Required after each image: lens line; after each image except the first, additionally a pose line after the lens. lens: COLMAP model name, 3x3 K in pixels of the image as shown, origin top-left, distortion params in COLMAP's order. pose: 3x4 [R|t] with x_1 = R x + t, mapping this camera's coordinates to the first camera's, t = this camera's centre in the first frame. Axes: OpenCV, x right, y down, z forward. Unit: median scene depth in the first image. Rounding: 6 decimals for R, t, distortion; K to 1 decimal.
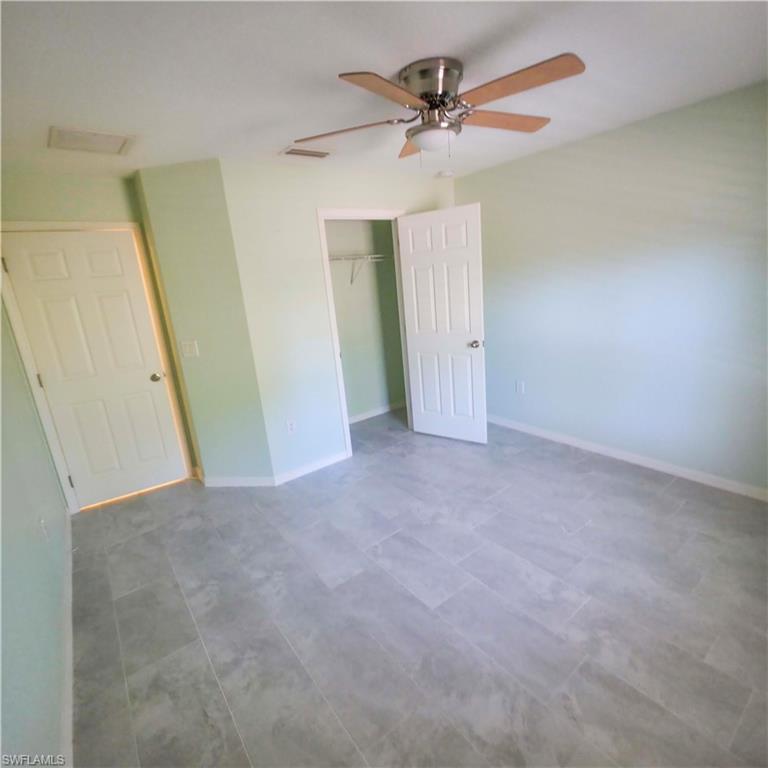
lens RADIAL K [[417.4, 0, 377.5], [0, 417.4, 379.6], [0, 0, 1]] dist [0.000225, 0.000296]
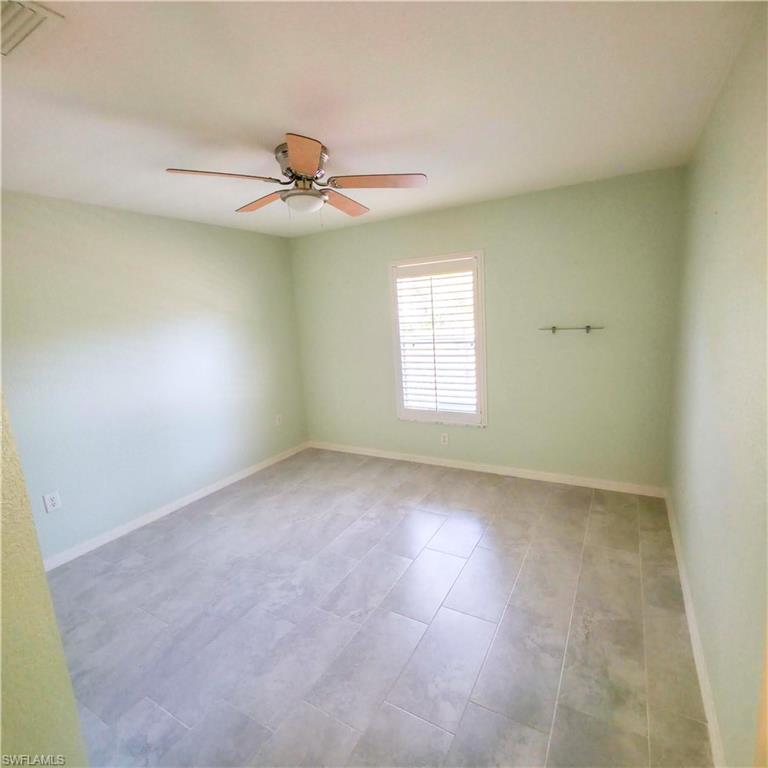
lens RADIAL K [[407.3, 0, 387.5], [0, 407.3, 380.4], [0, 0, 1]] dist [0.002034, 0.000641]
pose [[-0.393896, -0.052039, 0.917681, -0.866559], [0.313903, 0.930754, 0.187517, -0.217708], [-0.863893, 0.361925, -0.350285, 1.152426]]
